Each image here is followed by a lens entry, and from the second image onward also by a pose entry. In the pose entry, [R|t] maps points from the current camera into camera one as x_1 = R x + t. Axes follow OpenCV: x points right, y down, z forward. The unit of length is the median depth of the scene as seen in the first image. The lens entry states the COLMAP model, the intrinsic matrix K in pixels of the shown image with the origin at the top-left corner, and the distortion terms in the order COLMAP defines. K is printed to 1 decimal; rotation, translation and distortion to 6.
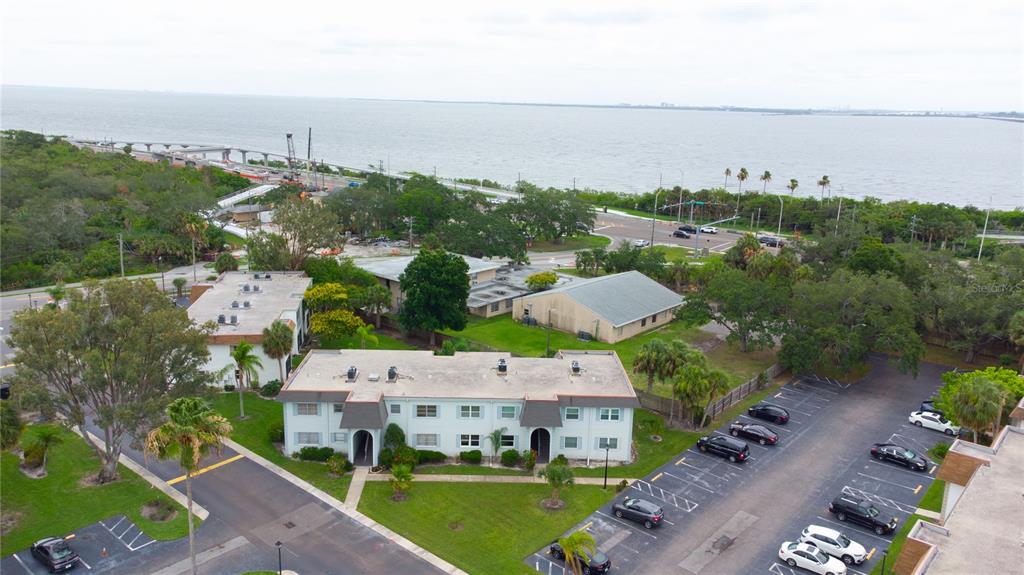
lens RADIAL K [[762.5, 0, 513.5], [0, 762.5, 282.1], [0, 0, 1]] dist [0.011251, 0.070276]
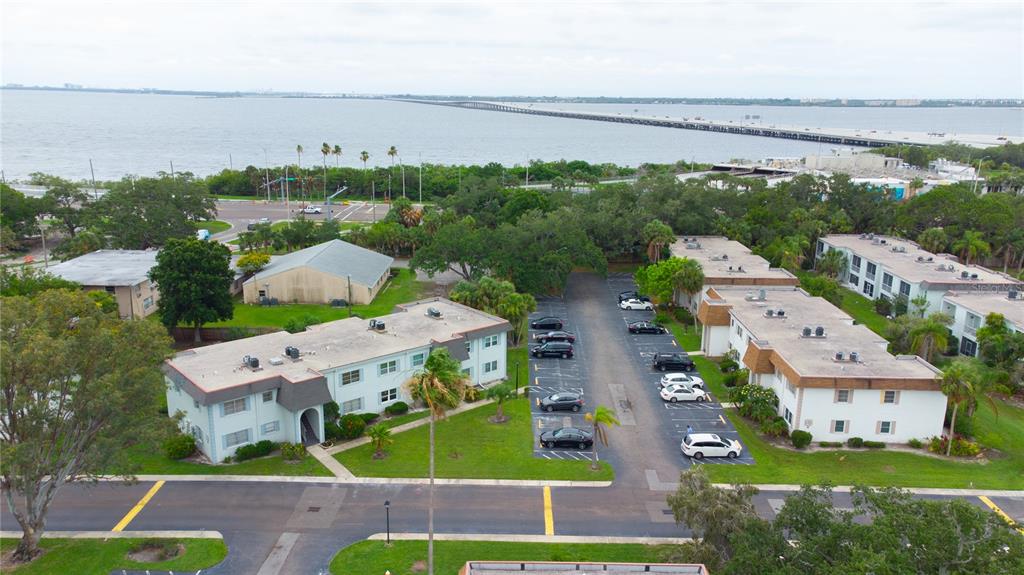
lens RADIAL K [[762.5, 0, 513.5], [0, 762.5, 282.1], [0, 0, 1]] dist [0.011251, 0.070276]
pose [[0.759833, -0.167316, 0.628219, -0.562203], [0.153934, 0.985139, 0.076192, 0.000000], [-0.631632, 0.038811, 0.774297, 0.069778]]
